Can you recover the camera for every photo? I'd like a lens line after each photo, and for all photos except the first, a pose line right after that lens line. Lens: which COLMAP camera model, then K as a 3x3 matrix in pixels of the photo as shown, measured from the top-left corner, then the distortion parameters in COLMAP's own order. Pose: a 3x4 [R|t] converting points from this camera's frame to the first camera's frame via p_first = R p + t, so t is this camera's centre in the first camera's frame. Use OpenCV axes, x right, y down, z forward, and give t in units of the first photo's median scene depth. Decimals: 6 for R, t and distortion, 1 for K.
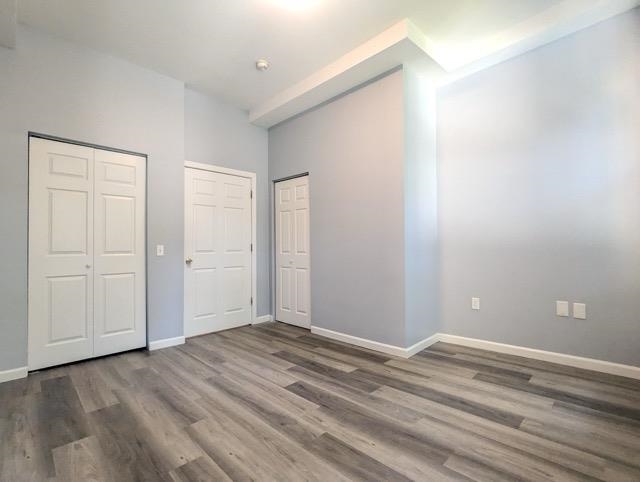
lens RADIAL K [[304.6, 0, 322.0], [0, 304.6, 239.4], [0, 0, 1]] dist [0.001369, -0.000122]
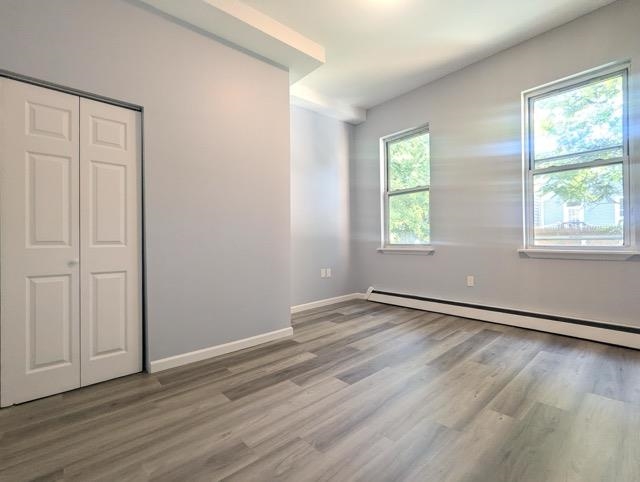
lens RADIAL K [[304.6, 0, 322.0], [0, 304.6, 239.4], [0, 0, 1]] dist [0.001369, -0.000122]
pose [[0.056888, 0.014340, 0.998278, -1.002508], [-0.012962, 0.999823, -0.013623, 0.065628], [-0.998296, -0.012165, 0.057064, 0.998744]]
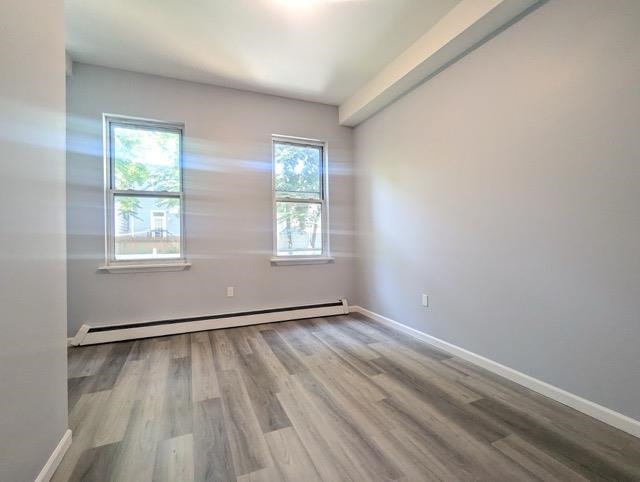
lens RADIAL K [[304.6, 0, 322.0], [0, 304.6, 239.4], [0, 0, 1]] dist [0.001369, -0.000122]
pose [[-0.930839, 0.024421, 0.364612, -0.484926], [0.015373, 0.999498, -0.027696, 0.019930], [-0.365106, -0.020175, -0.930747, 1.660051]]
